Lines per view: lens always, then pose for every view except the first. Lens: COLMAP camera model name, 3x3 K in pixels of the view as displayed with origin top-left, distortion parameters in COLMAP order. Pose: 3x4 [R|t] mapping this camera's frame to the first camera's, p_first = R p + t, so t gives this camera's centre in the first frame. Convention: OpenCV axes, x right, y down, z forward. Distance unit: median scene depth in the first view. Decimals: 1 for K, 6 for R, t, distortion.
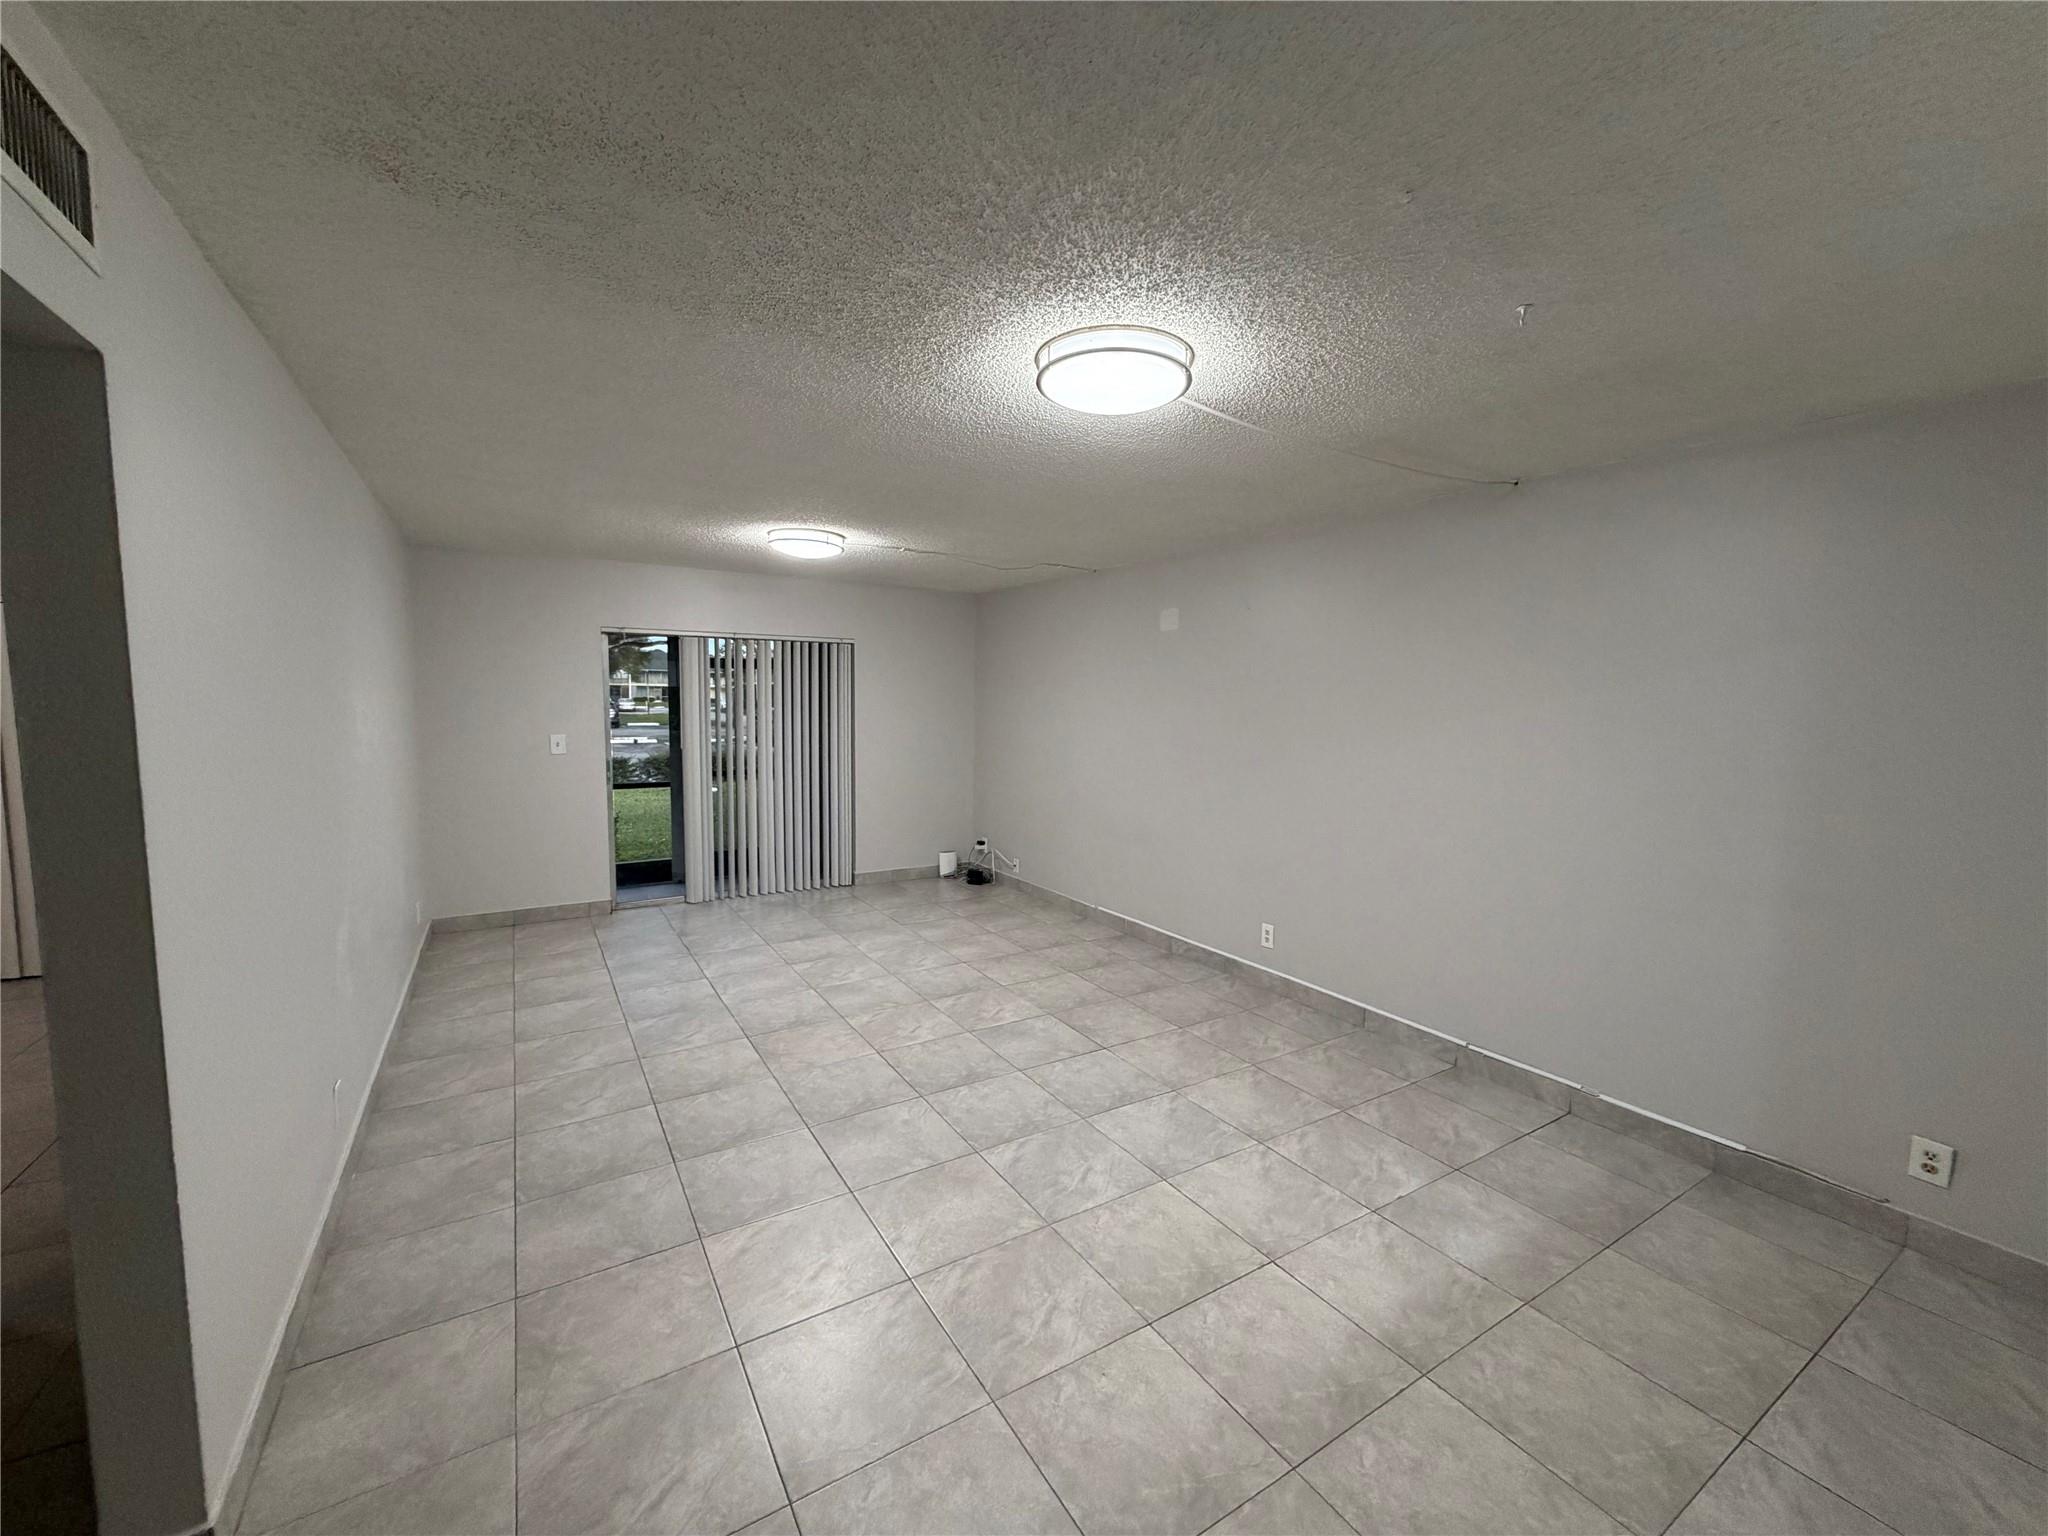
lens RADIAL K [[816.3, 0, 1019.1], [0, 816.3, 765.8], [0, 0, 1]] dist [-0.003849, -0.000357]
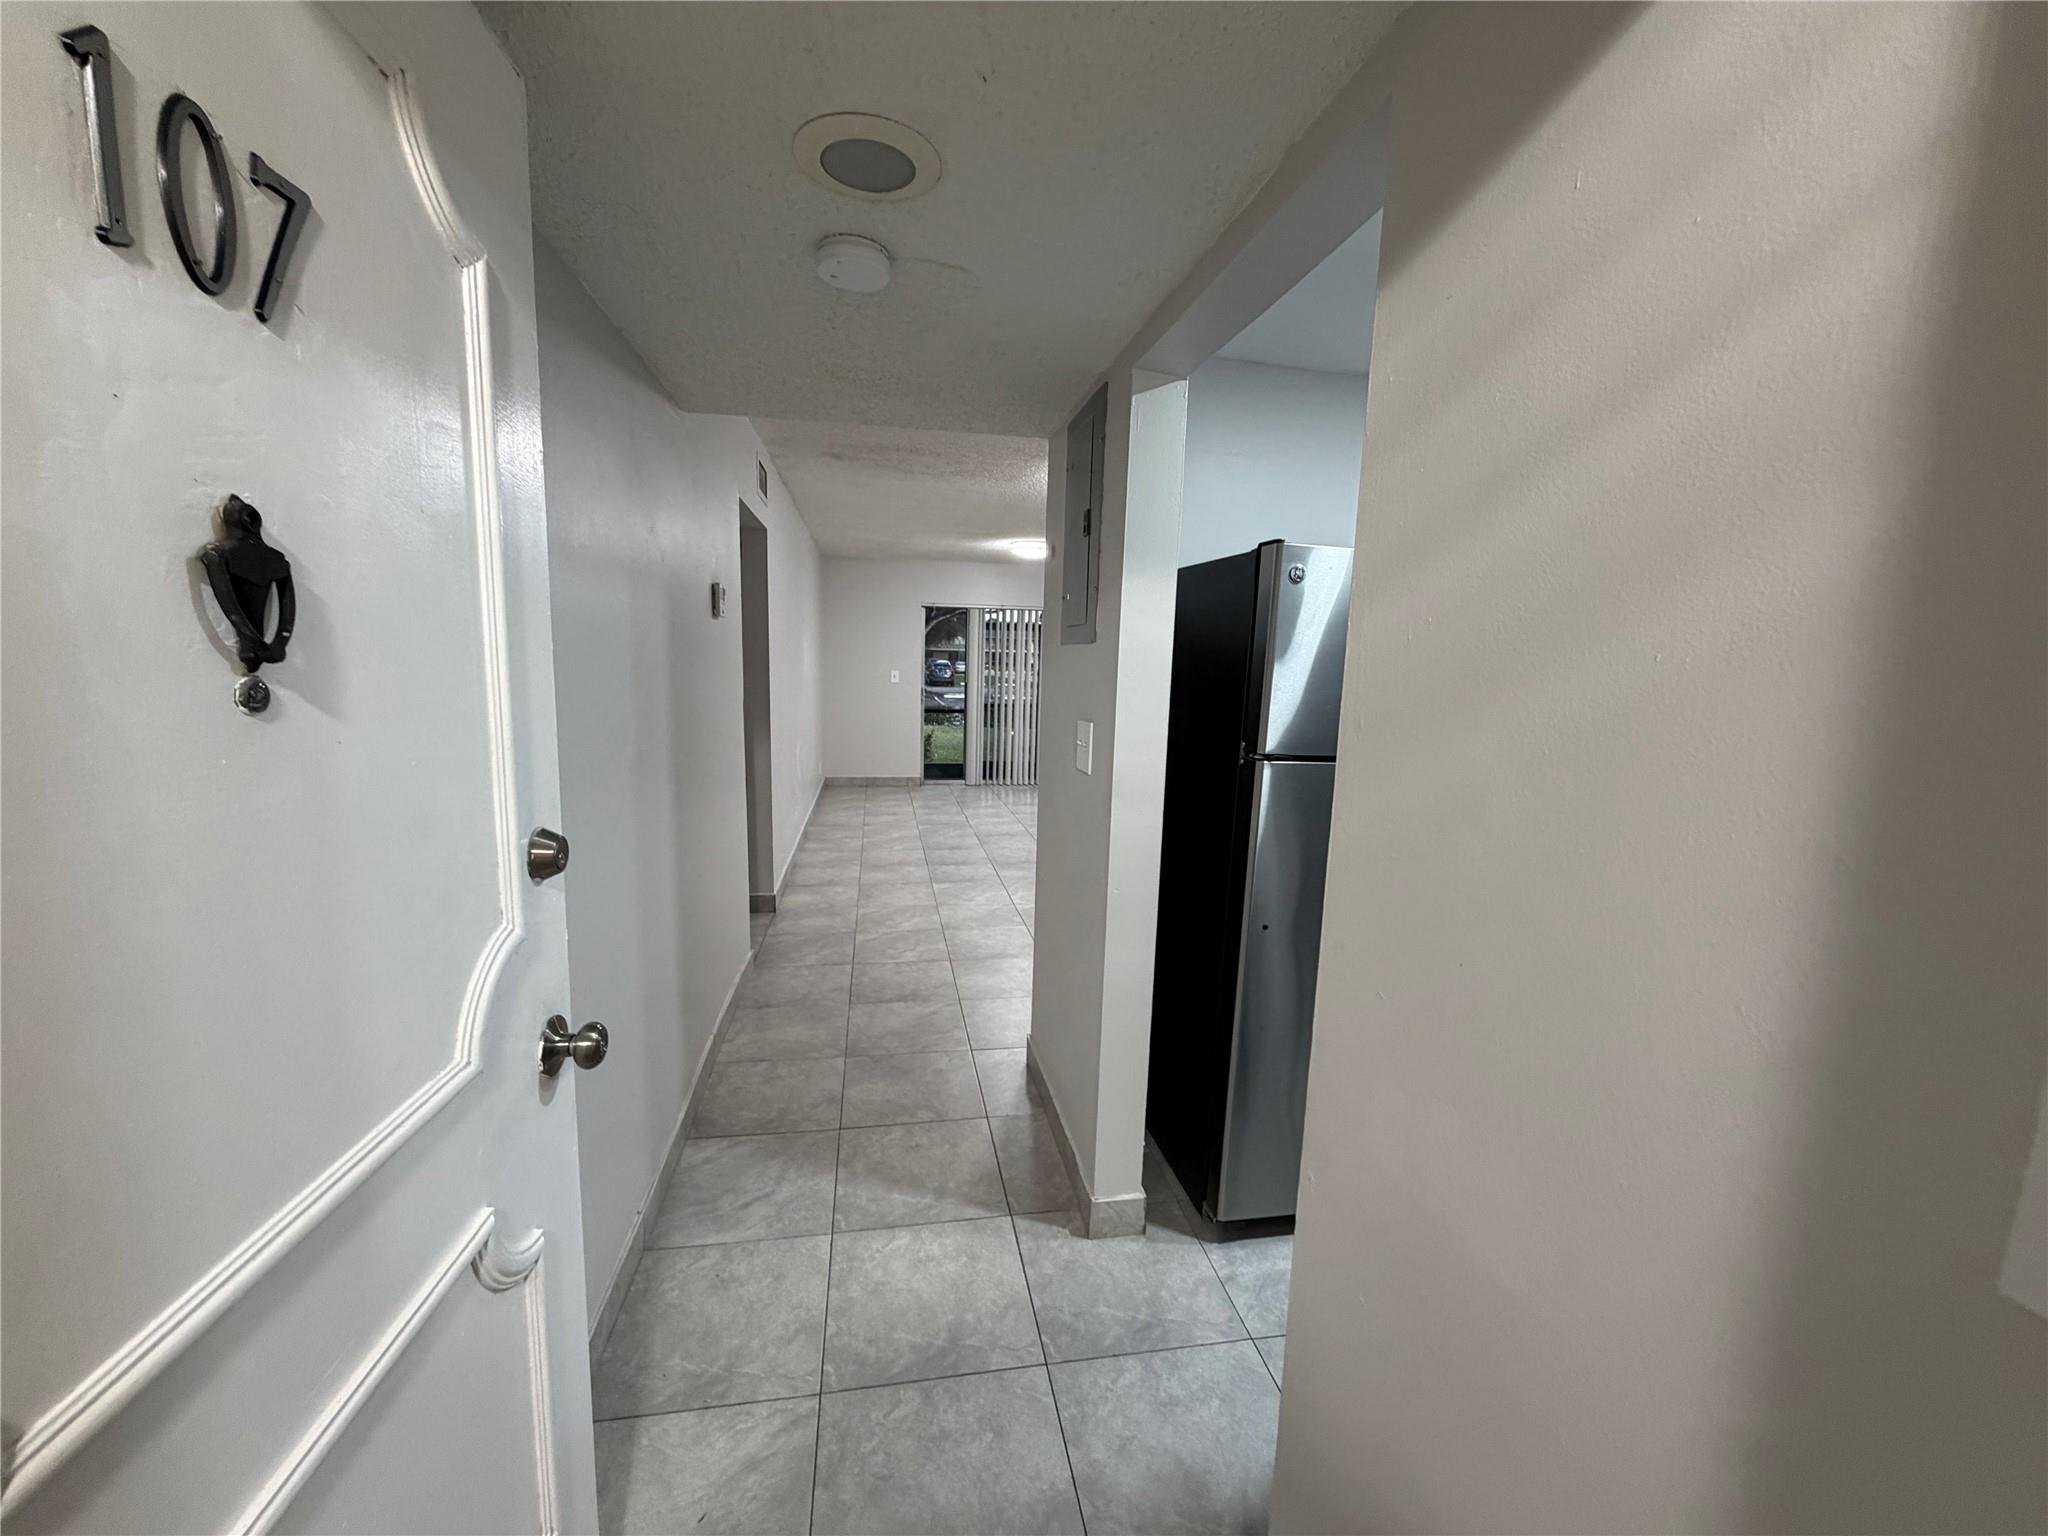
lens RADIAL K [[816.3, 0, 1026.3], [0, 816.3, 773.9], [0, 0, 1]] dist [-0.003849, -0.000357]
pose [[0.931246, 0.066840, -0.358208, 0.335052], [-0.049660, 0.997141, 0.056961, 0.076900], [0.360991, -0.035256, 0.931903, -0.519644]]
